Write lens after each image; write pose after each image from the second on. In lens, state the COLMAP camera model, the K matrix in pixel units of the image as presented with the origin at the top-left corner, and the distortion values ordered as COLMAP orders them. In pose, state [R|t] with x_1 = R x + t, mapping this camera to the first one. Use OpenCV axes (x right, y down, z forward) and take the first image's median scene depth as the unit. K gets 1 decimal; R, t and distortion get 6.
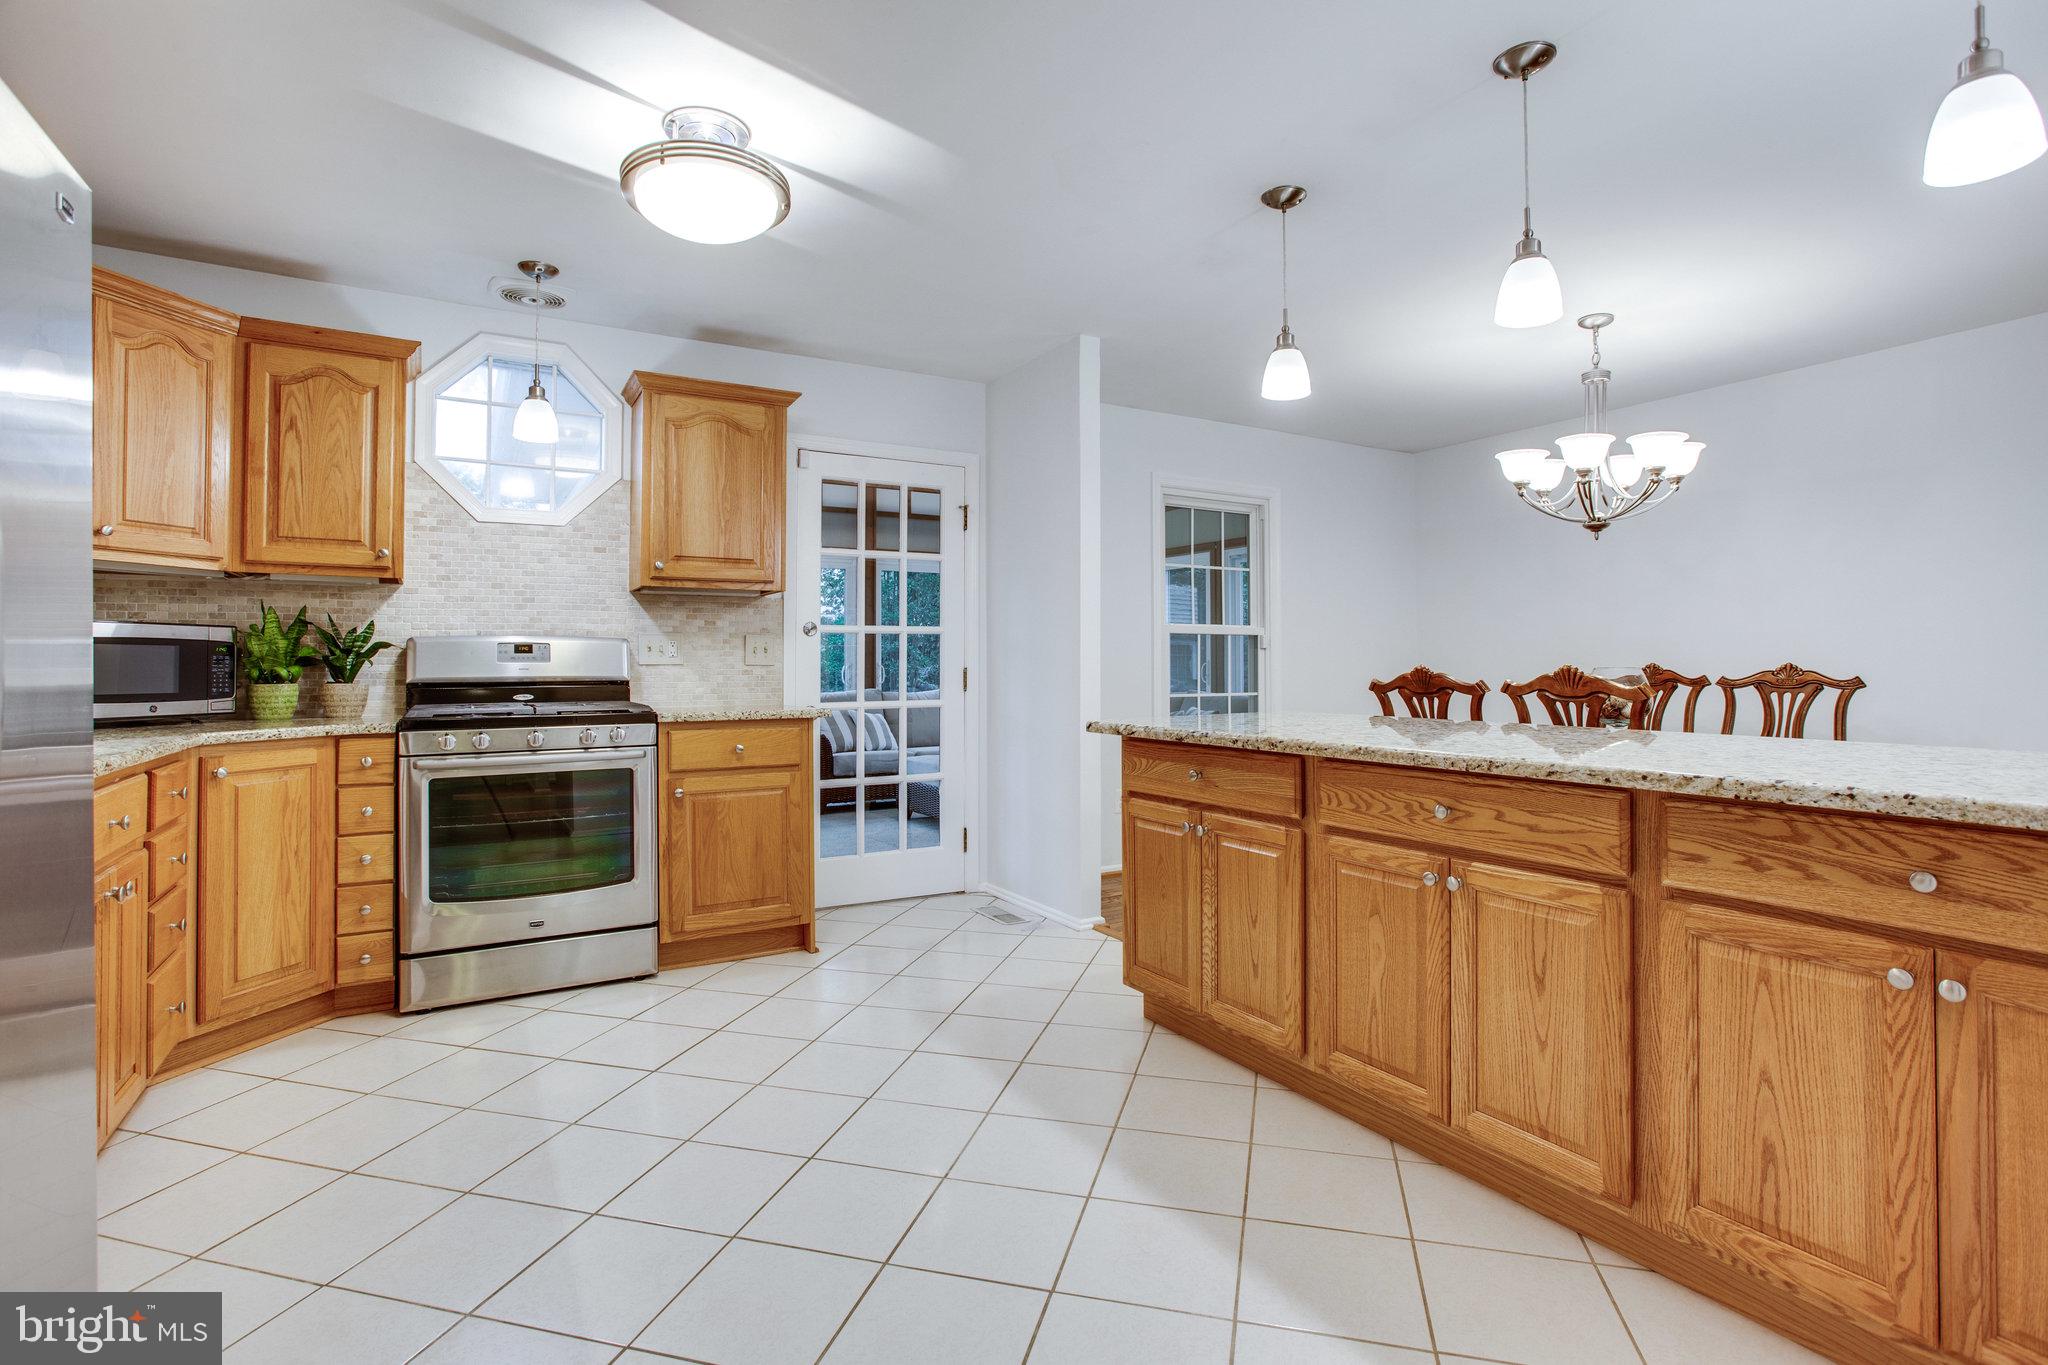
lens RADIAL K [[1019.7, 0, 1046.4], [0, 1019.7, 677.9], [0, 0, 1]] dist [-0.038038, 0.000696]
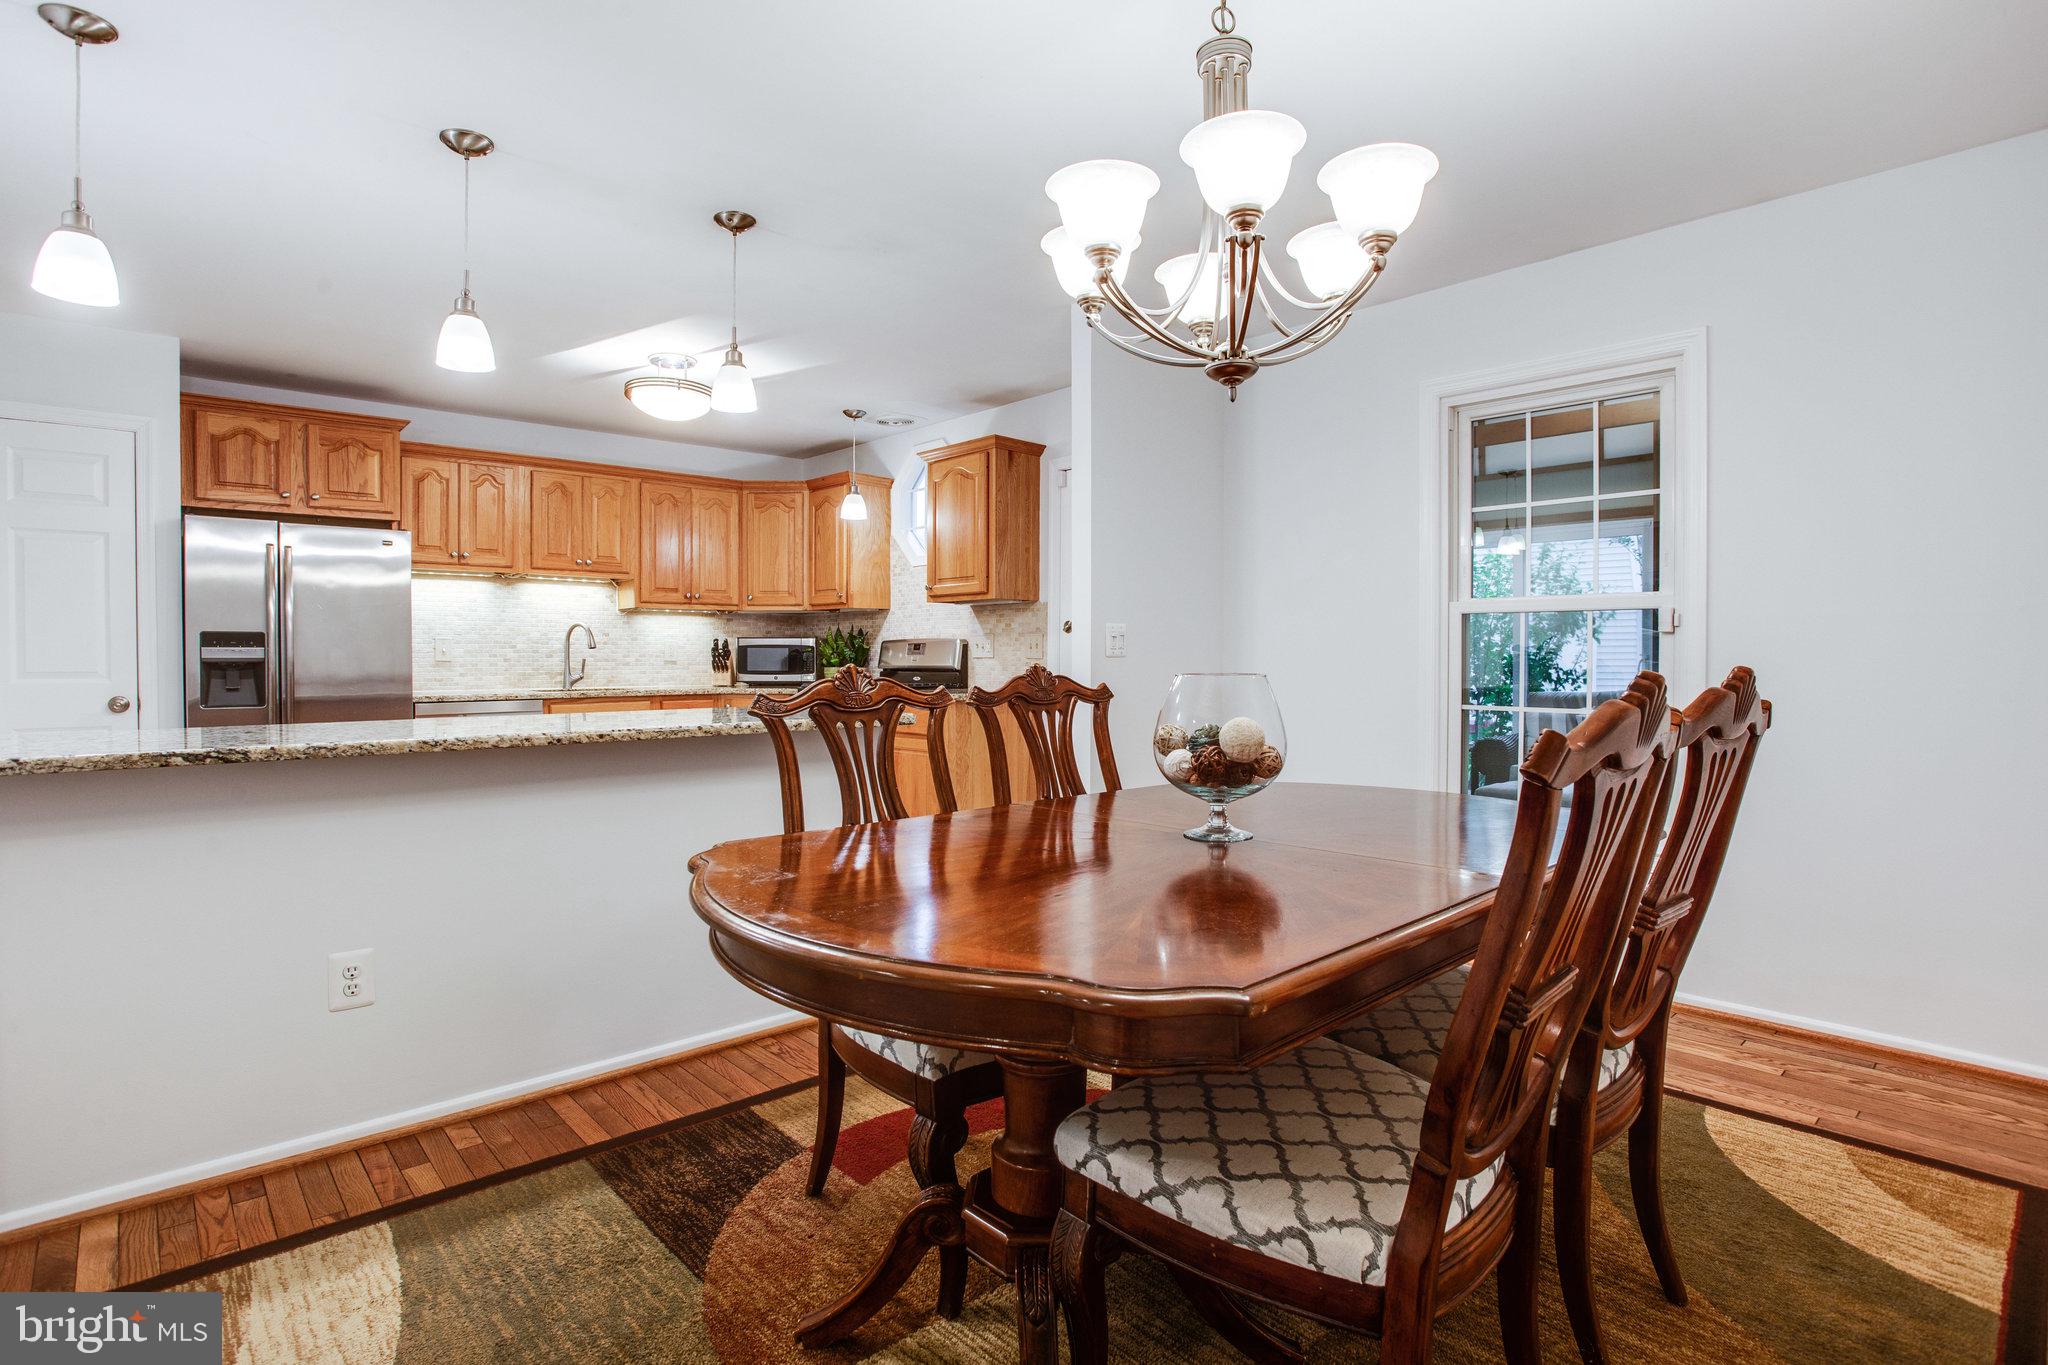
lens RADIAL K [[1019.7, 0, 1046.4], [0, 1019.7, 677.9], [0, 0, 1]] dist [-0.038038, 0.000696]
pose [[0.209293, 0.023860, -0.977562, 1.047026], [-0.008791, 0.999708, 0.022518, -0.018185], [0.977813, 0.003881, 0.209442, 0.857193]]
